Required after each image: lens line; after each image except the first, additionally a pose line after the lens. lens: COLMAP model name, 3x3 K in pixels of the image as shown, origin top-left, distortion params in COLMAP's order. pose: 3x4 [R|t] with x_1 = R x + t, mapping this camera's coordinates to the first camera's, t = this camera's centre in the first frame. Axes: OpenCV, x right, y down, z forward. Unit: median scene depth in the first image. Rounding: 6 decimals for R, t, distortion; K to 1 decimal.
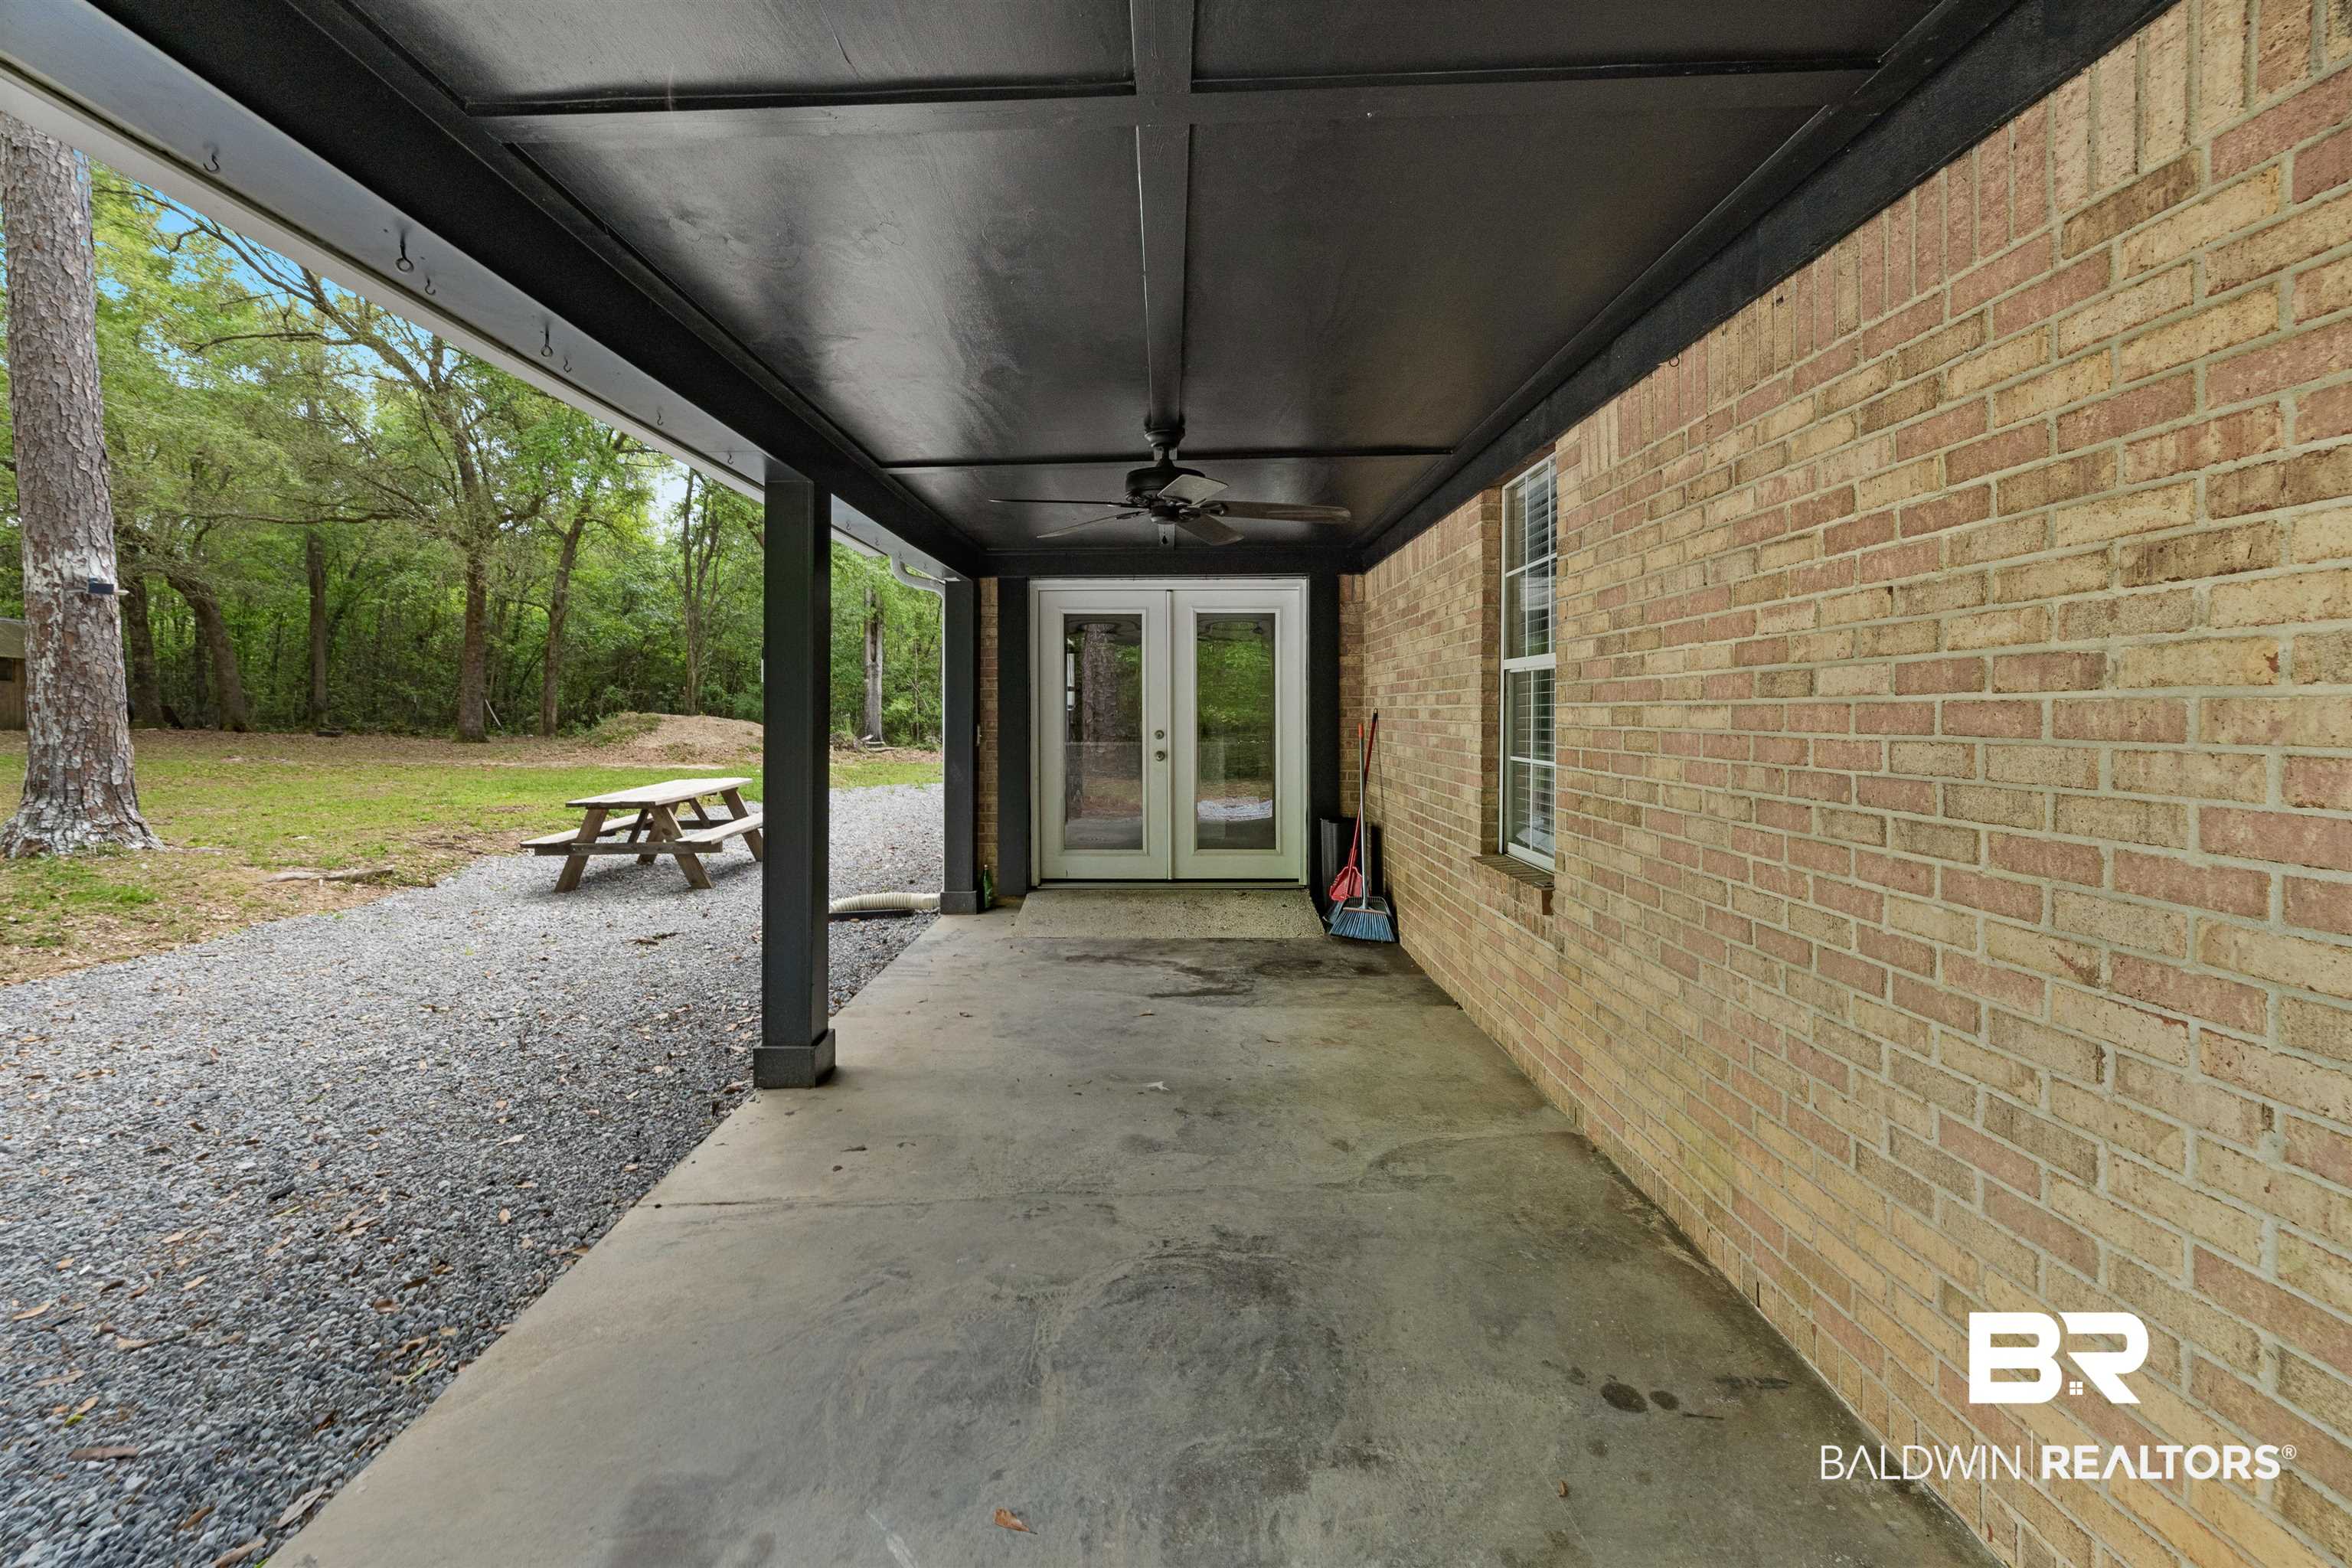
lens RADIAL K [[1004.6, 0, 1168.4], [0, 1004.6, 718.1], [0, 0, 1]] dist [-0.000369, -0.000058]
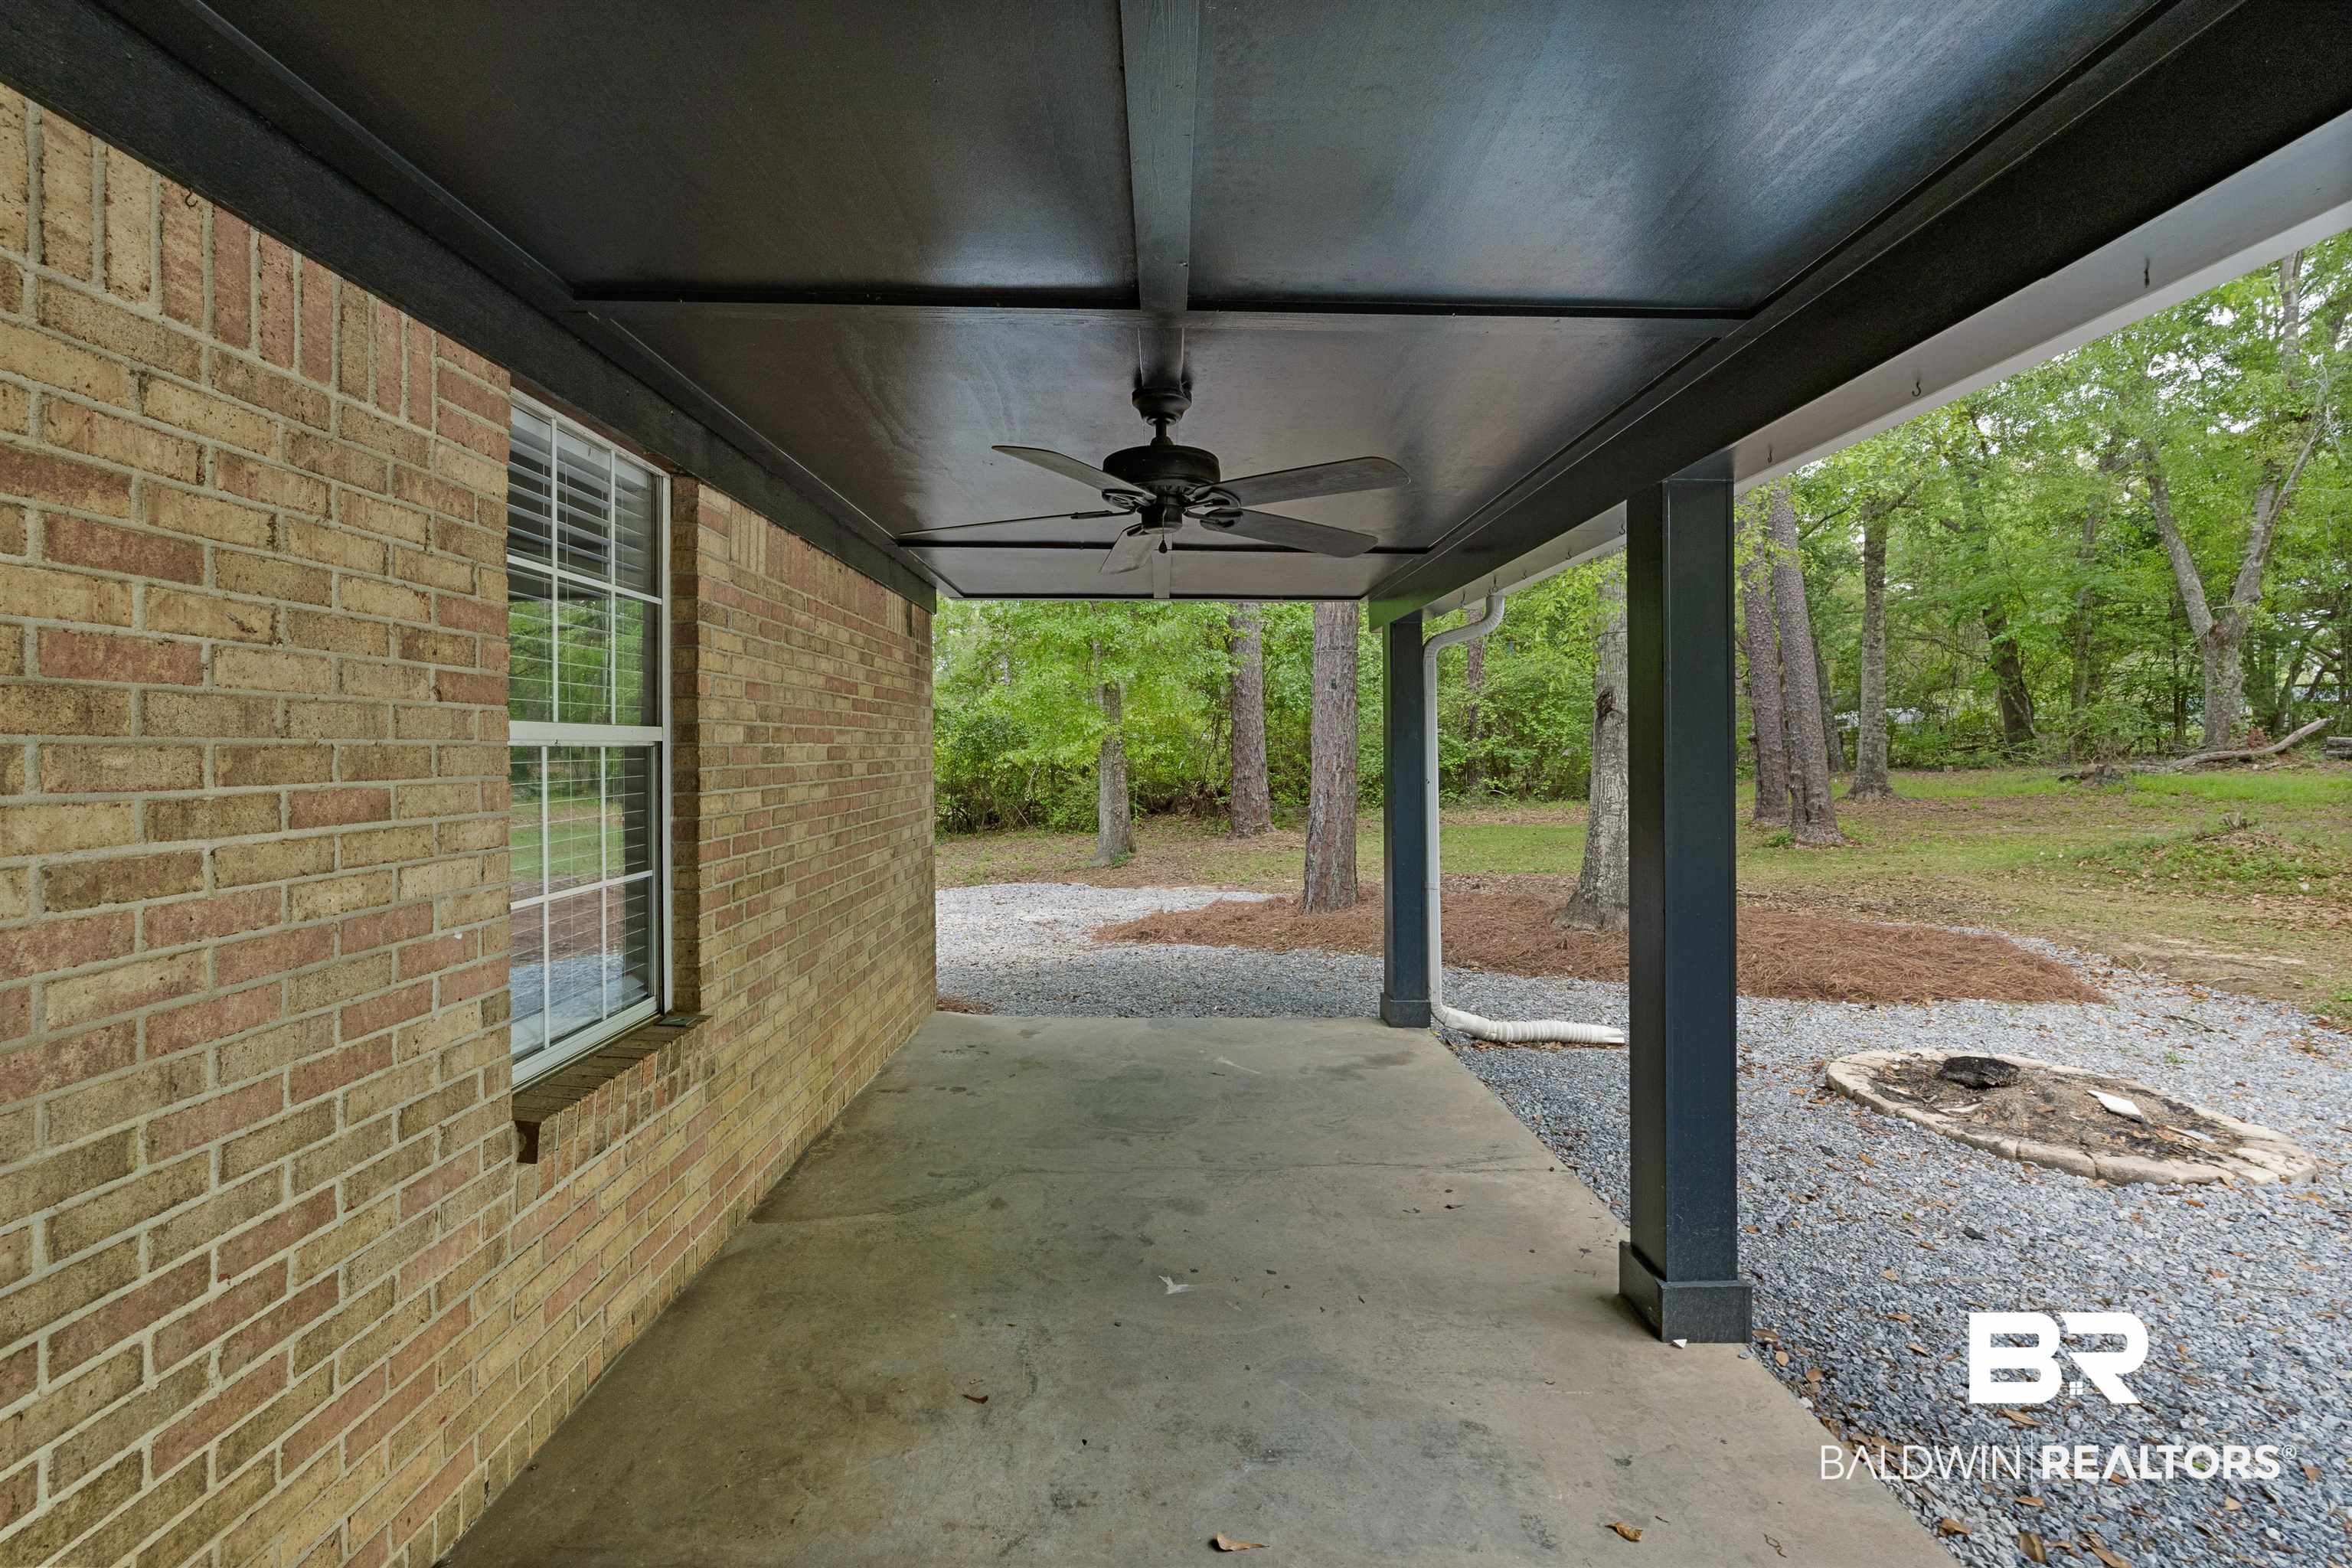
lens RADIAL K [[995.6, 0, 1188.1], [0, 995.6, 764.5], [0, 0, 1]] dist [0.008261, 0.000015]
pose [[-0.999676, -0.000502, -0.025465, -0.001923], [-0.001135, 0.999690, 0.024874, -0.069994], [0.025445, 0.024894, -0.999366, 2.182335]]
